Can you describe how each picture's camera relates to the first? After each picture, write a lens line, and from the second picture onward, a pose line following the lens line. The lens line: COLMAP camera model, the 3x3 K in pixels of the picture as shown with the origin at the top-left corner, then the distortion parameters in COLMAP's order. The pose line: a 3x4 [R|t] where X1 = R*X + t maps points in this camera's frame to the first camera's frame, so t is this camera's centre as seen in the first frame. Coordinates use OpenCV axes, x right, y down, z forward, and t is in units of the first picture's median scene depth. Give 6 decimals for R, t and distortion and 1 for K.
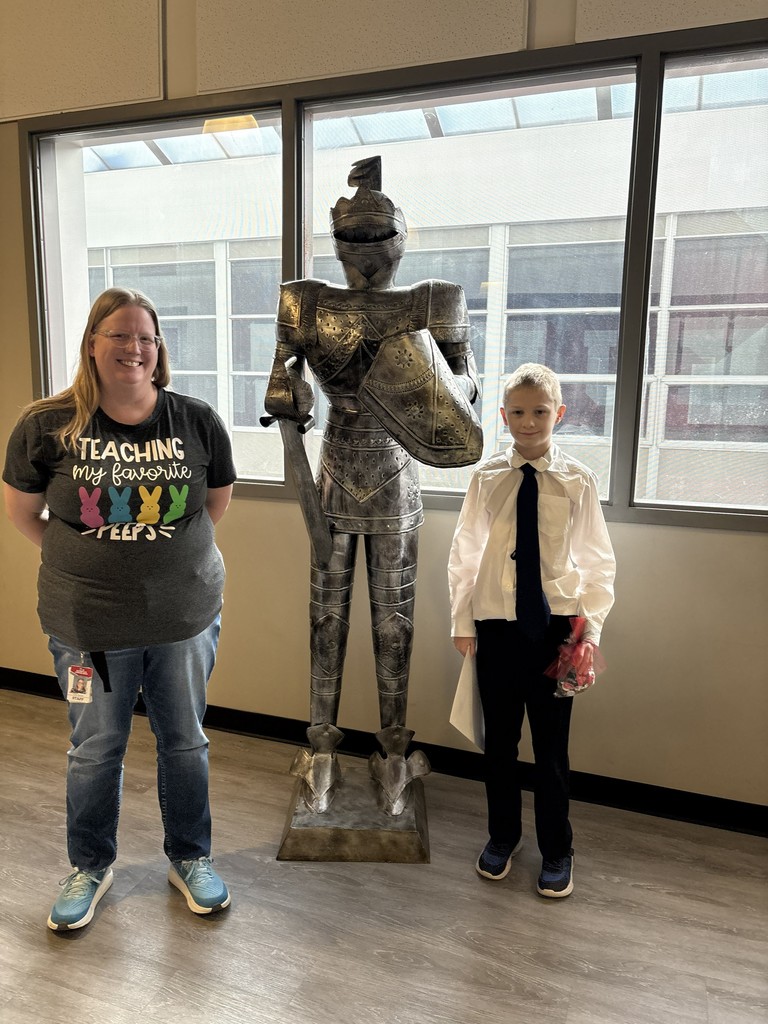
lens RADIAL K [[808.2, 0, 376.0], [0, 808.2, 510.0], [0, 0, 1]] dist [0.045244, -0.053743]
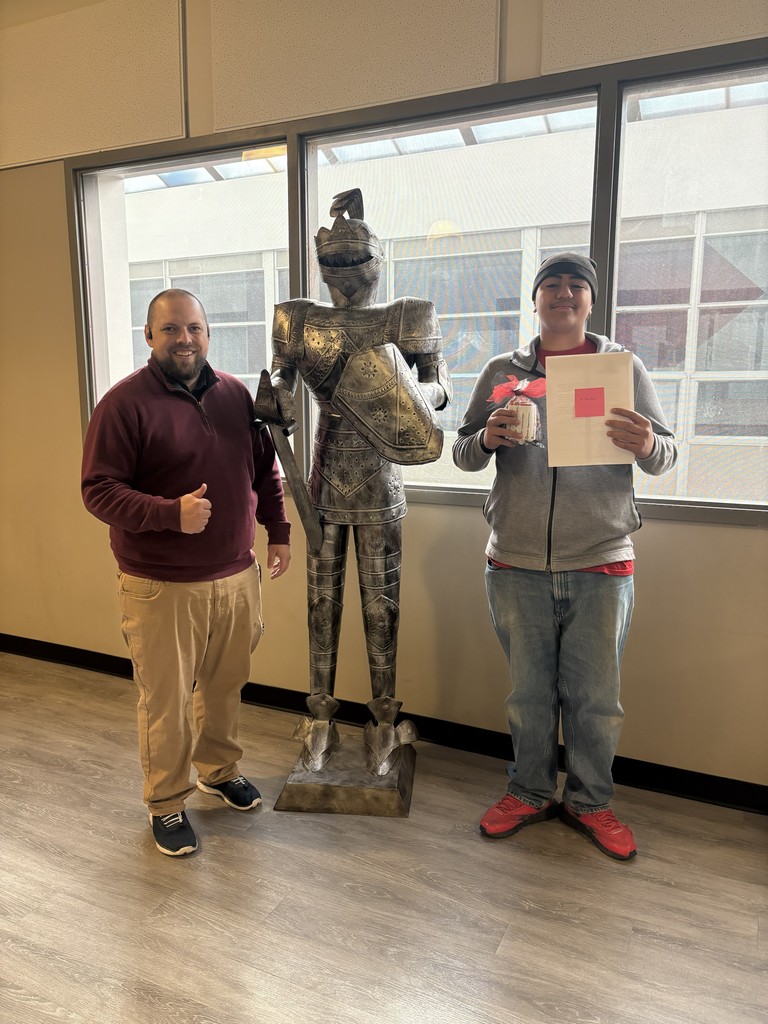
lens RADIAL K [[808.2, 0, 374.5], [0, 808.2, 515.9], [0, 0, 1]] dist [0.045244, -0.053743]
pose [[0.995516, -0.000281, -0.094593, 0.122783], [0.001359, 0.999935, 0.011332, 0.004659], [0.094583, -0.011410, 0.995452, -0.113640]]
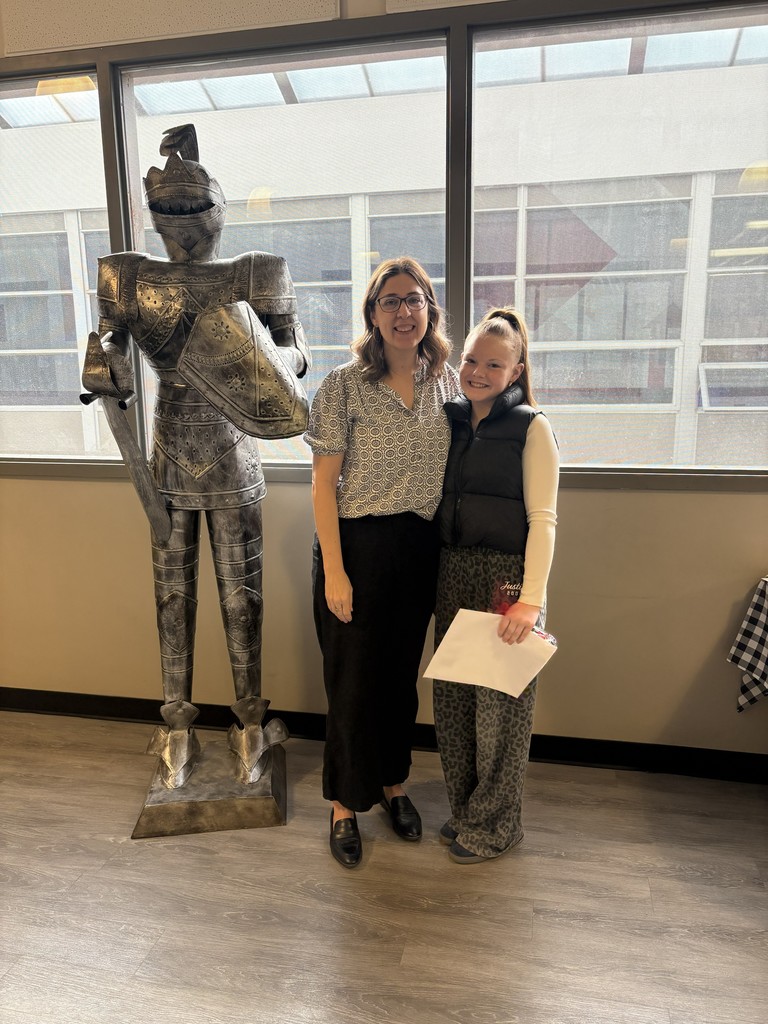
lens RADIAL K [[808.2, 0, 392.4], [0, 808.2, 515.5], [0, 0, 1]] dist [0.045244, -0.053743]
pose [[0.988685, -0.053966, 0.139966, 0.074477], [0.048366, 0.997899, 0.043109, 0.004970], [-0.141998, -0.035852, 0.989217, -0.023288]]
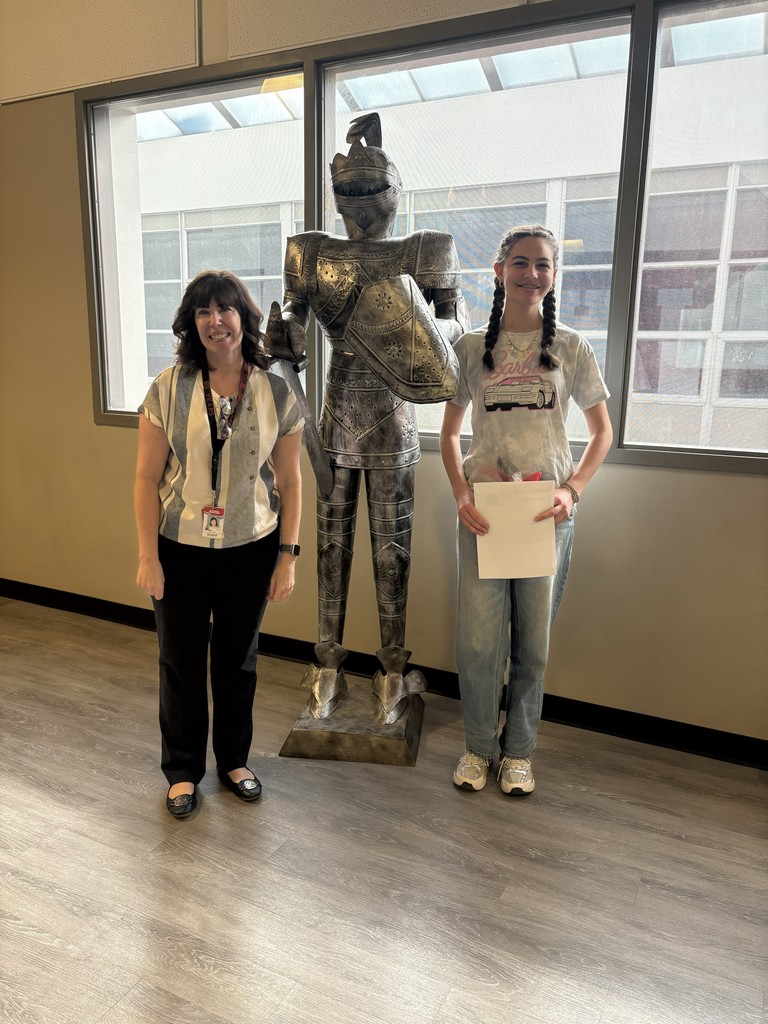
lens RADIAL K [[808.2, 0, 375.0], [0, 808.2, 519.2], [0, 0, 1]] dist [0.045244, -0.053743]
pose [[0.993357, 0.023694, -0.112610, 0.125264], [-0.017880, 0.998468, 0.052365, 0.039883], [0.113678, -0.050003, 0.992259, -0.084725]]
